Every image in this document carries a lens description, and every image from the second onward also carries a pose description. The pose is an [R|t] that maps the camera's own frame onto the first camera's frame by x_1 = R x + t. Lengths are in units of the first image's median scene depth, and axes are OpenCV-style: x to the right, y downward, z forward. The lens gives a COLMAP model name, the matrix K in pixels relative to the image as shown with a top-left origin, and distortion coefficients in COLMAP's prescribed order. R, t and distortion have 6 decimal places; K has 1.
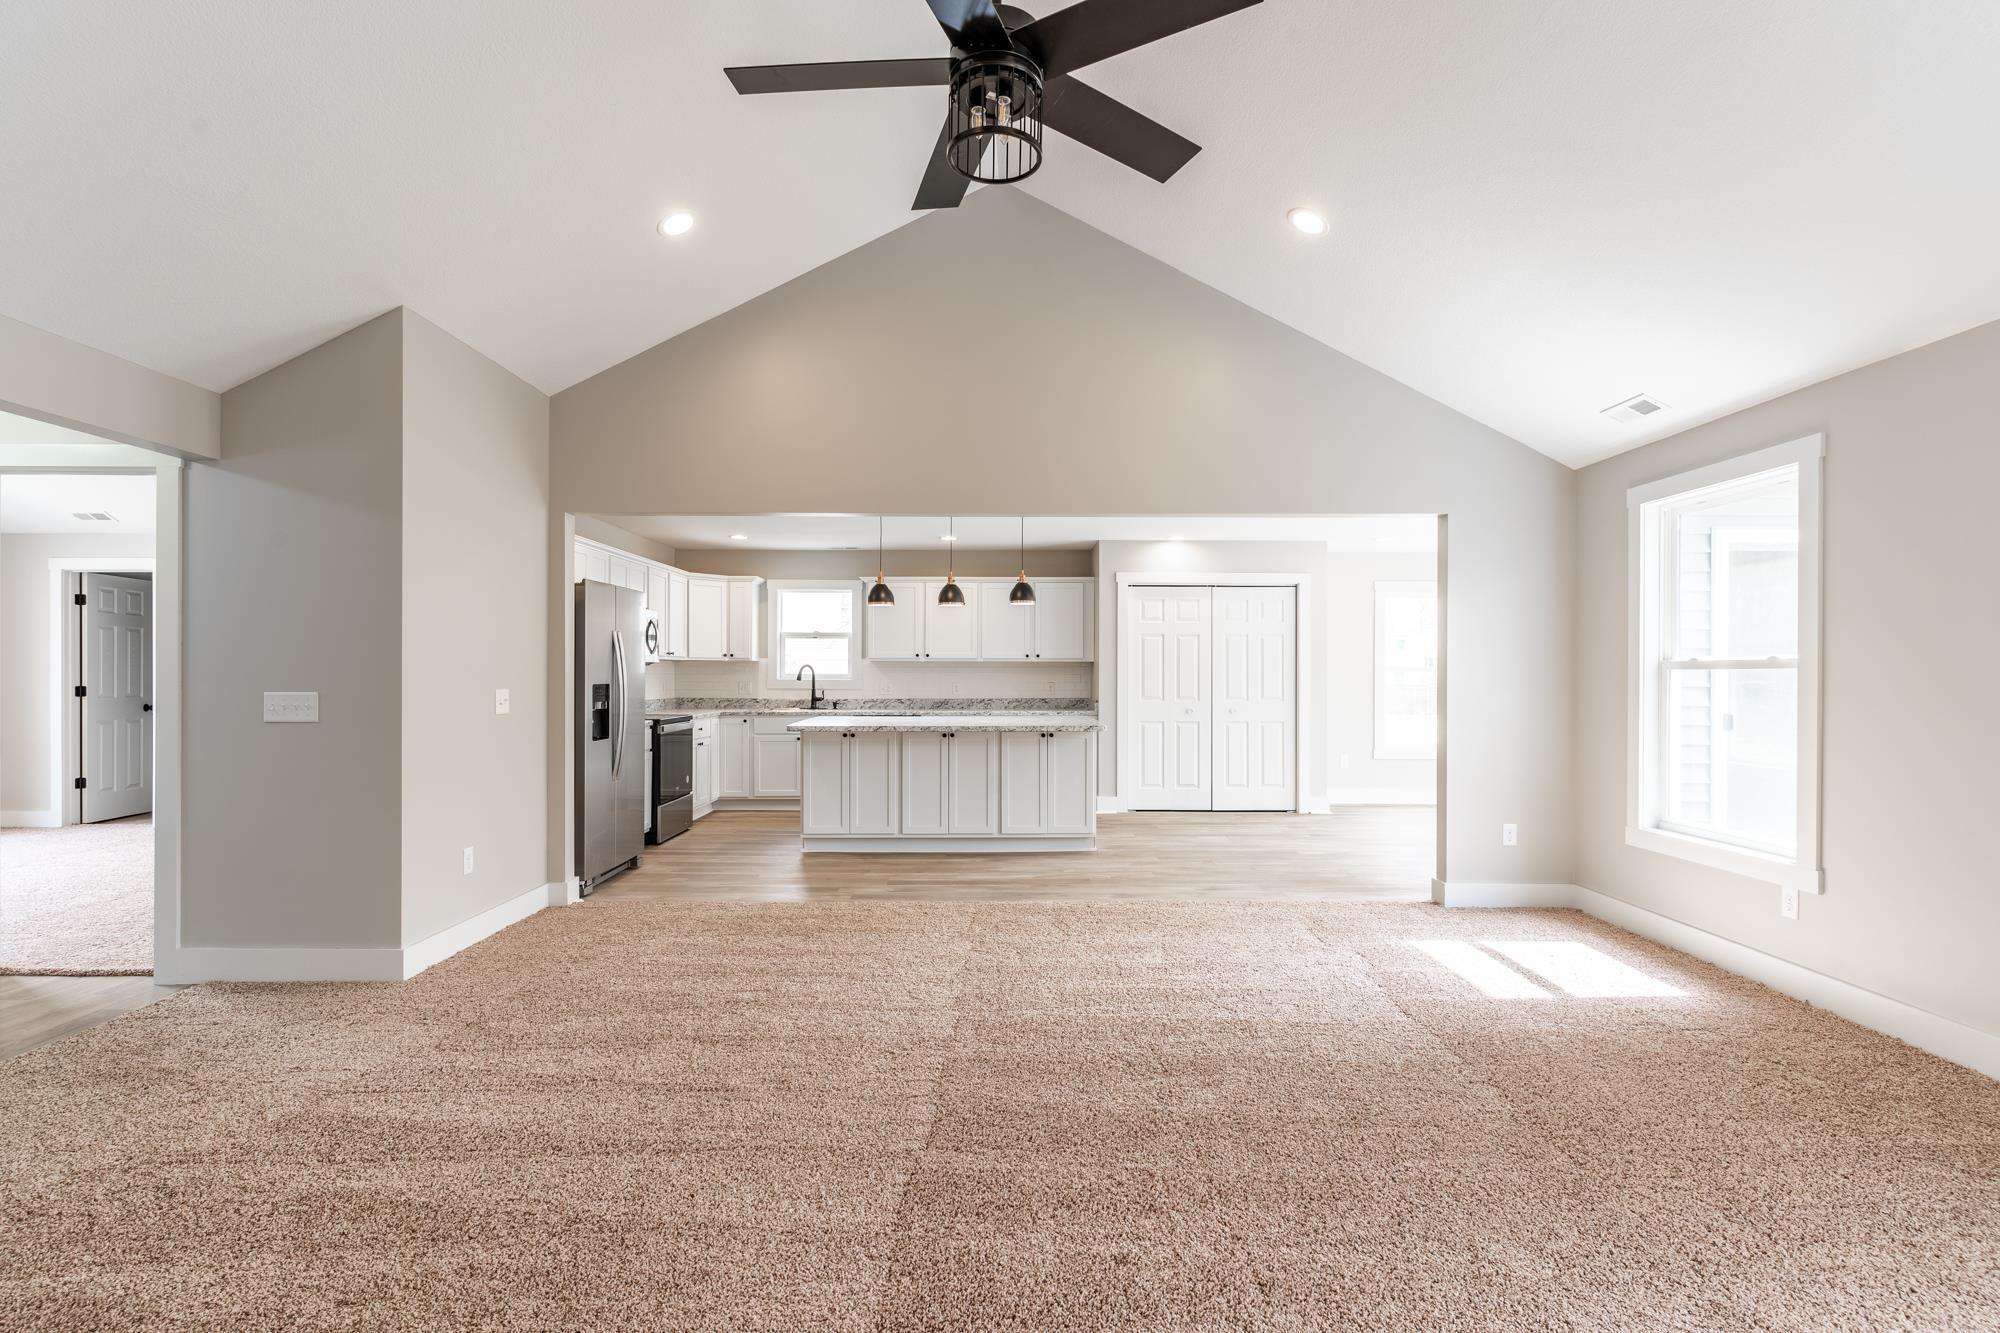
lens RADIAL K [[956.4, 0, 999.4], [0, 956.4, 673.4], [0, 0, 1]] dist [0.001399, 0.000100]
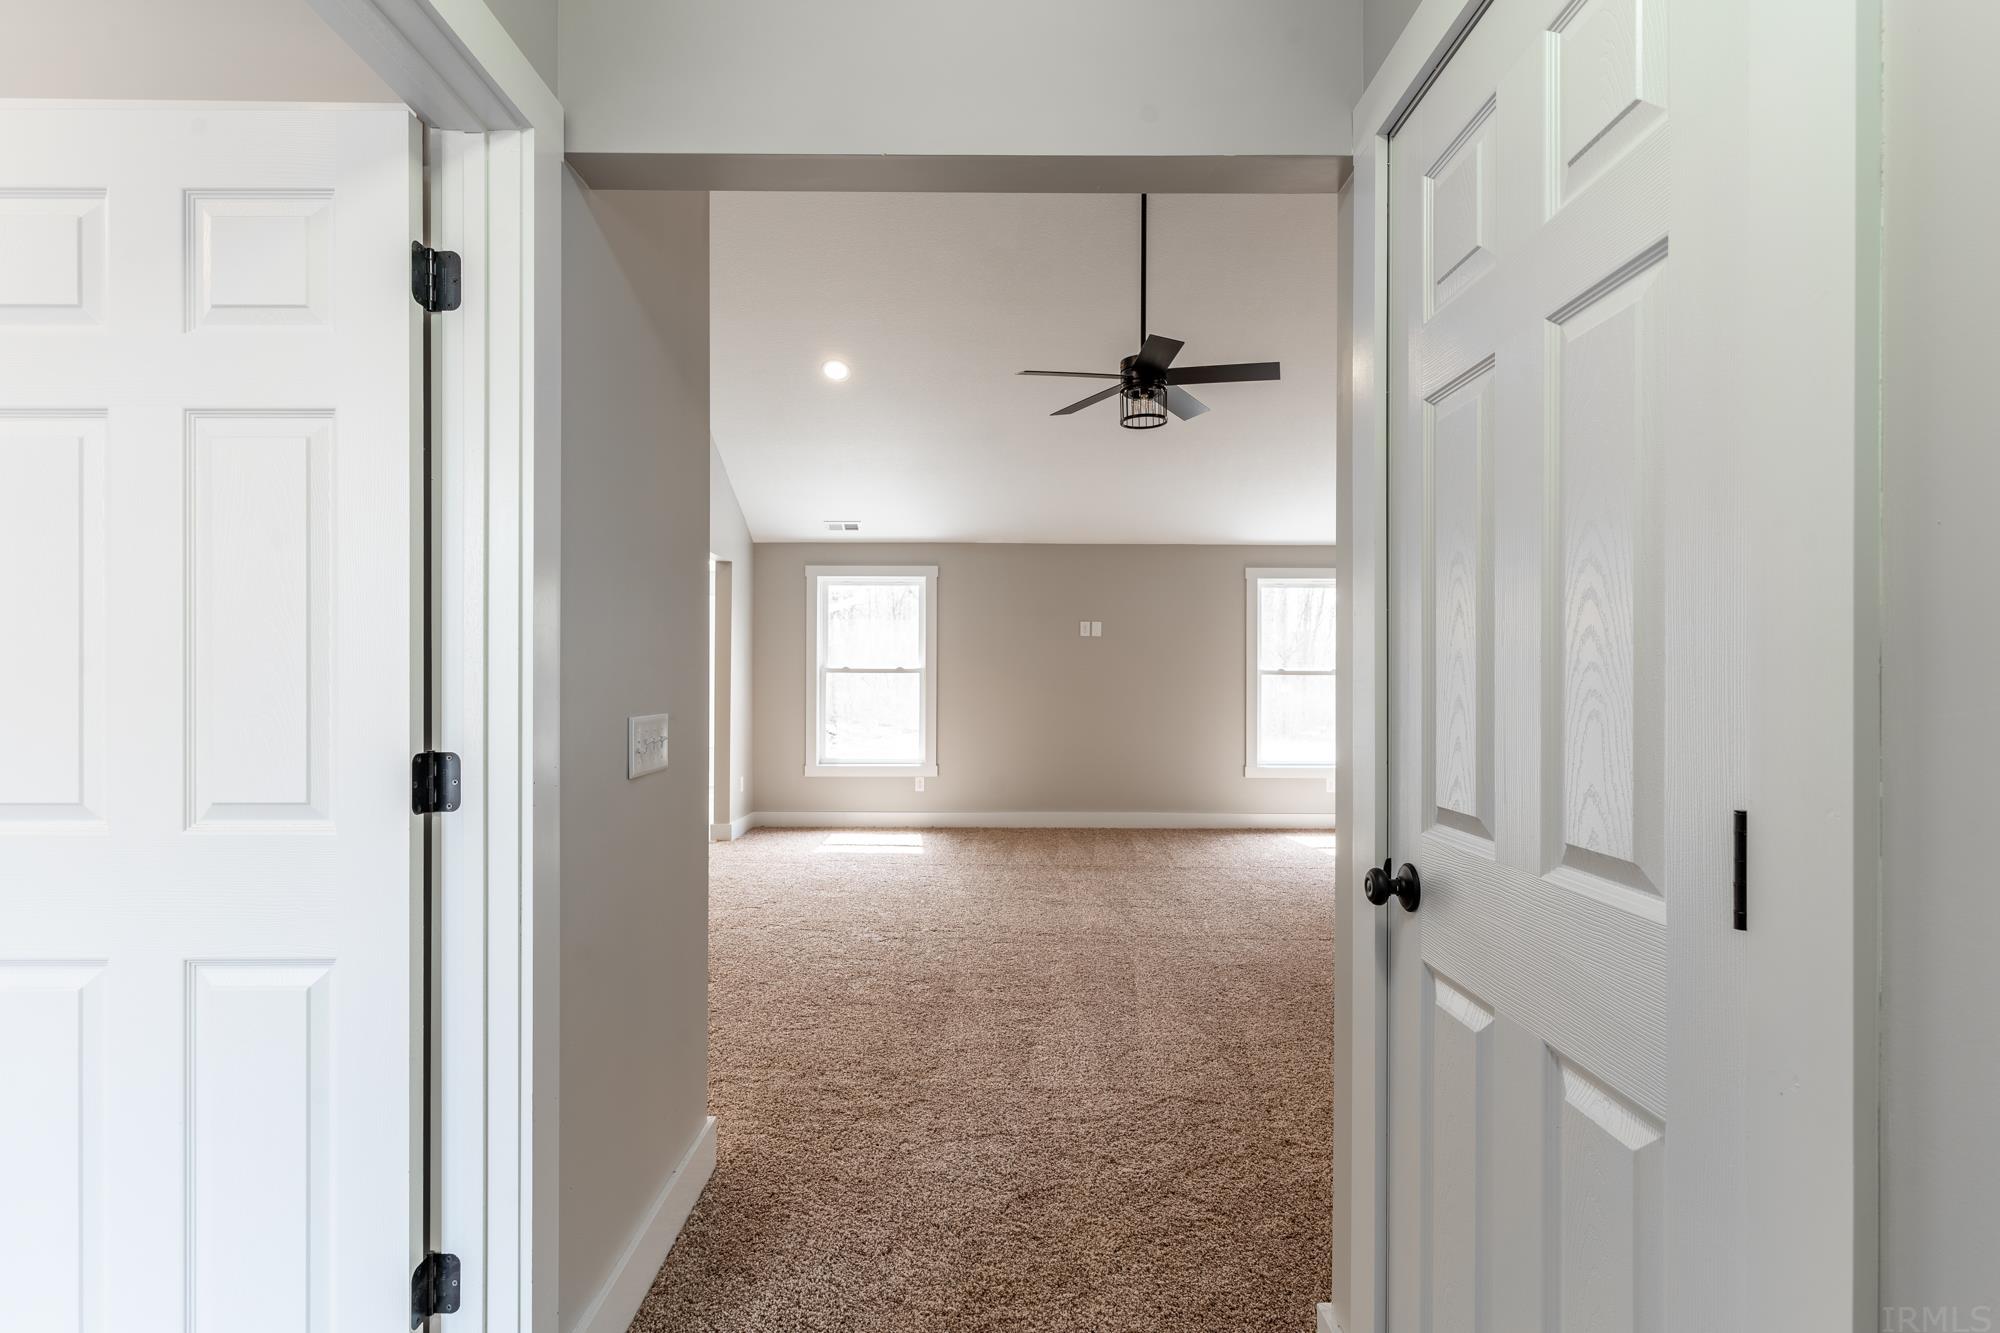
lens RADIAL K [[956.4, 0, 999.4], [0, 956.4, 673.4], [0, 0, 1]] dist [0.001399, 0.000100]
pose [[-0.006590, 0.000839, 0.999978, -0.718395], [-0.004972, 0.999987, -0.000871, -0.001939], [-0.999966, -0.004977, -0.006586, 0.468347]]
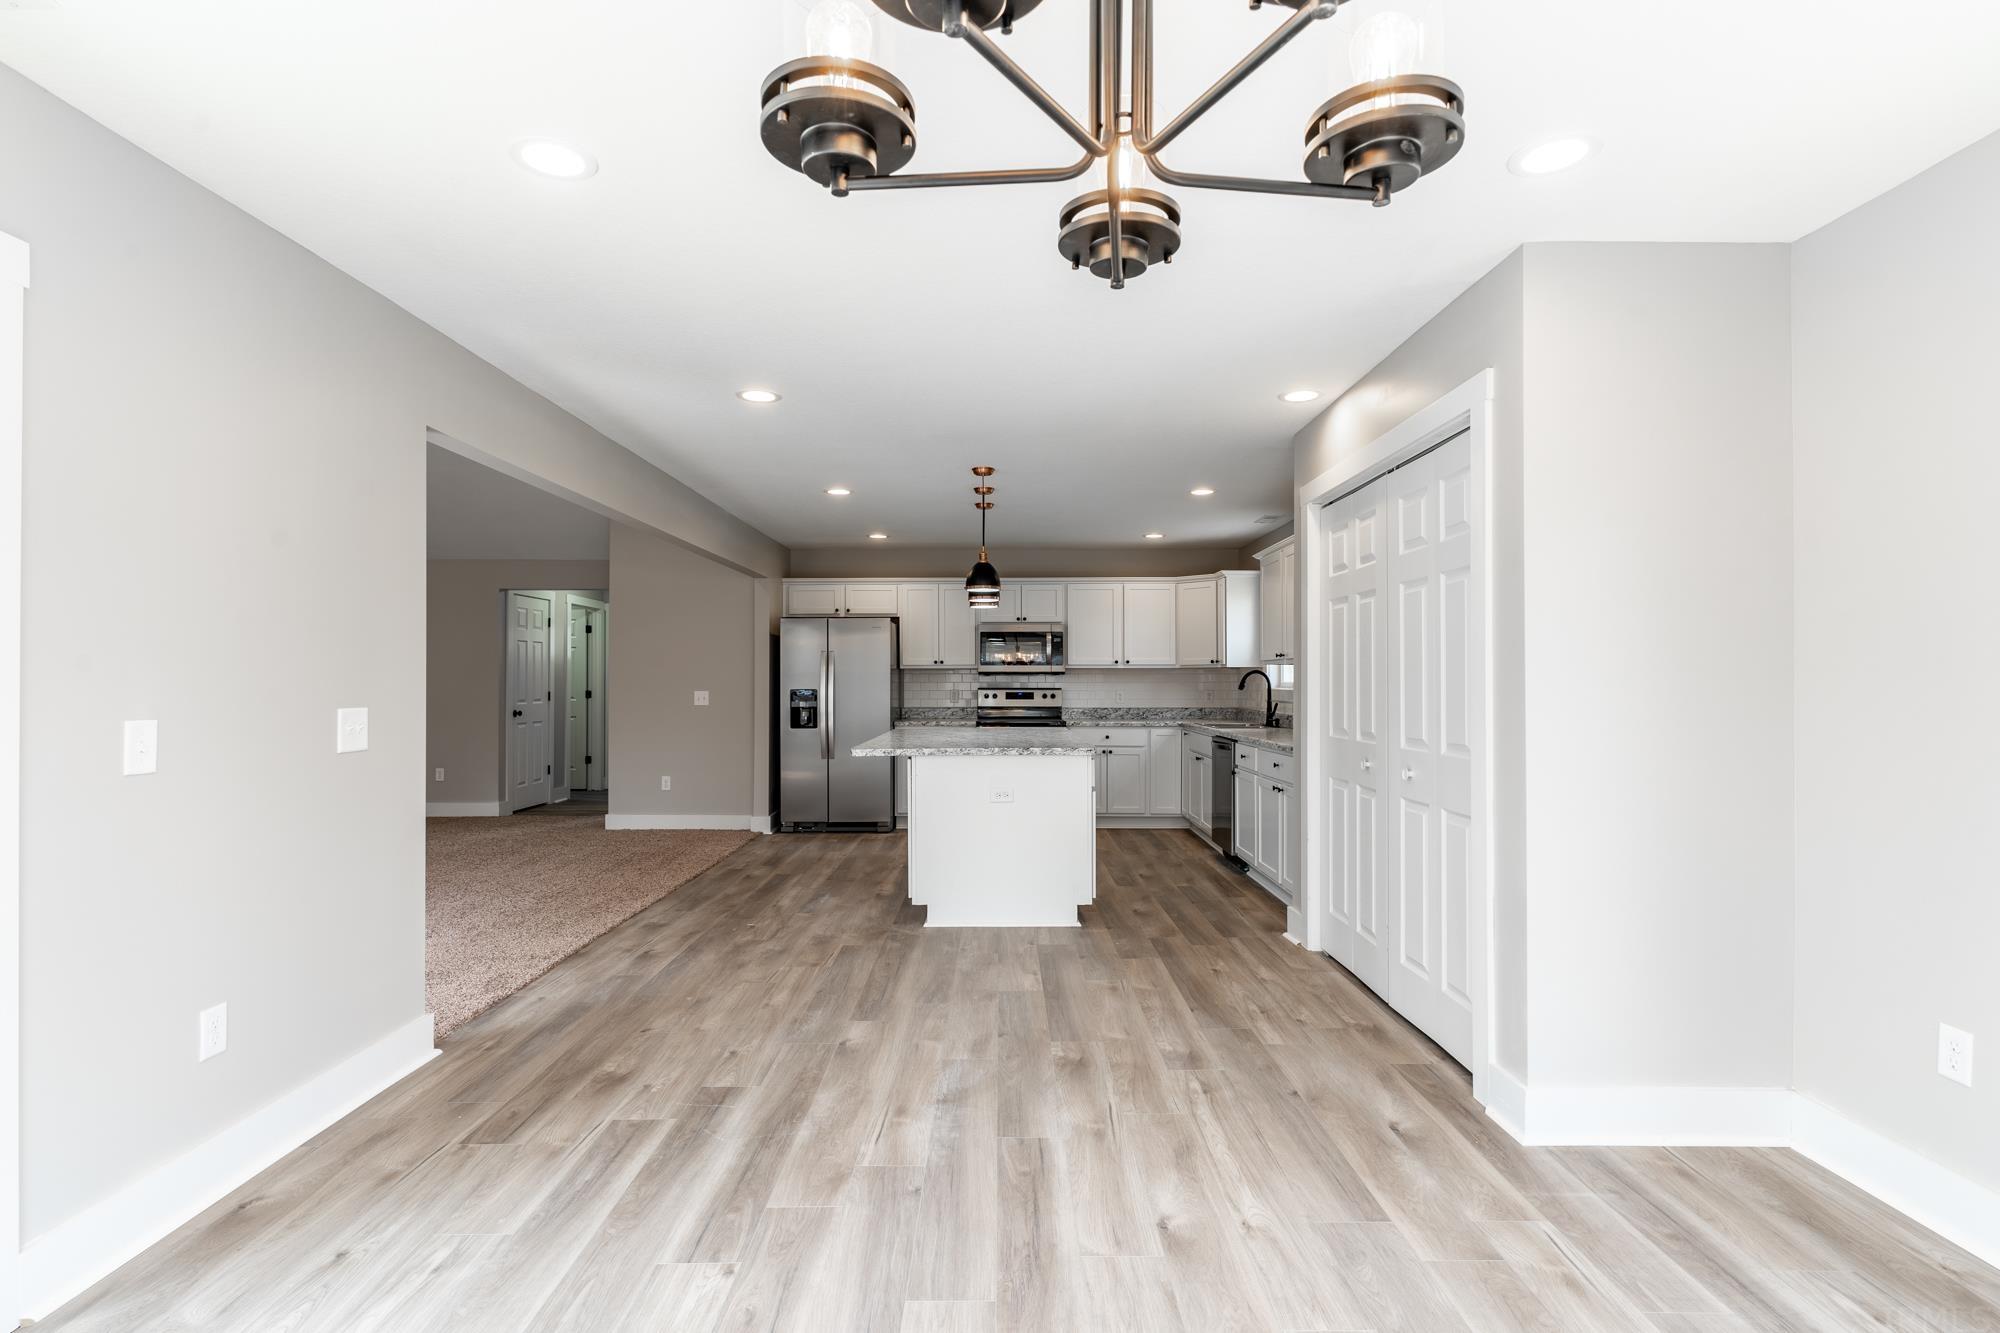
lens RADIAL K [[956.4, 0, 999.4], [0, 956.4, 673.4], [0, 0, 1]] dist [0.001399, 0.000100]
pose [[-0.000211, -0.010016, -0.999950, 0.834762], [0.001683, 0.999948, -0.010016, 0.002356], [0.999999, -0.001685, -0.000194, 1.069964]]
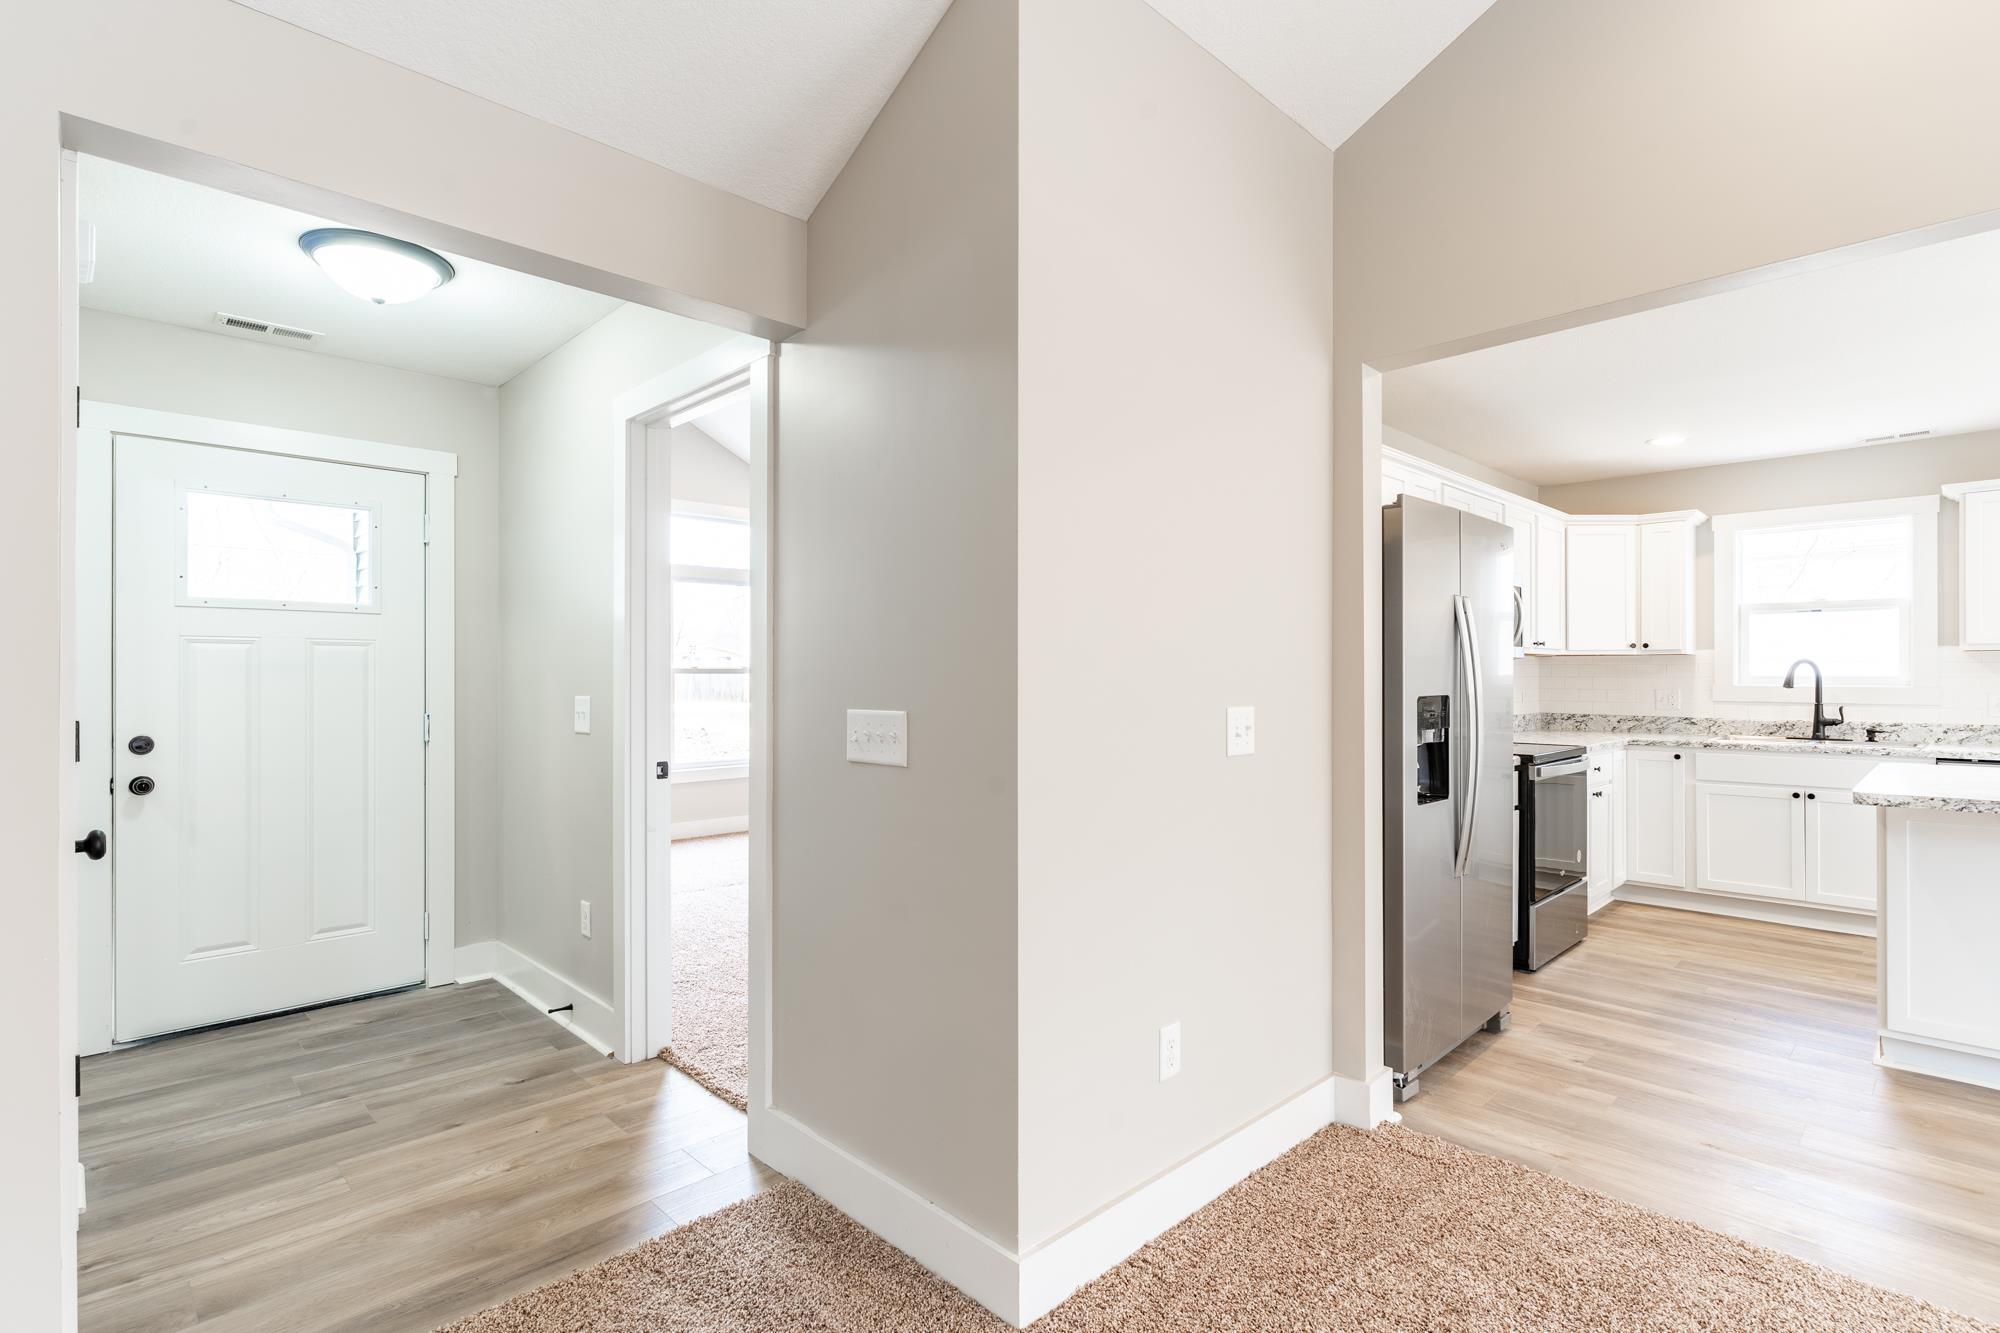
lens RADIAL K [[956.4, 0, 999.4], [0, 956.4, 673.4], [0, 0, 1]] dist [0.001399, 0.000100]
pose [[0.689752, -0.004346, -0.724032, -0.164606], [0.002112, 0.999990, -0.003990, 0.000378], [0.724042, 0.001224, 0.689755, 0.382602]]
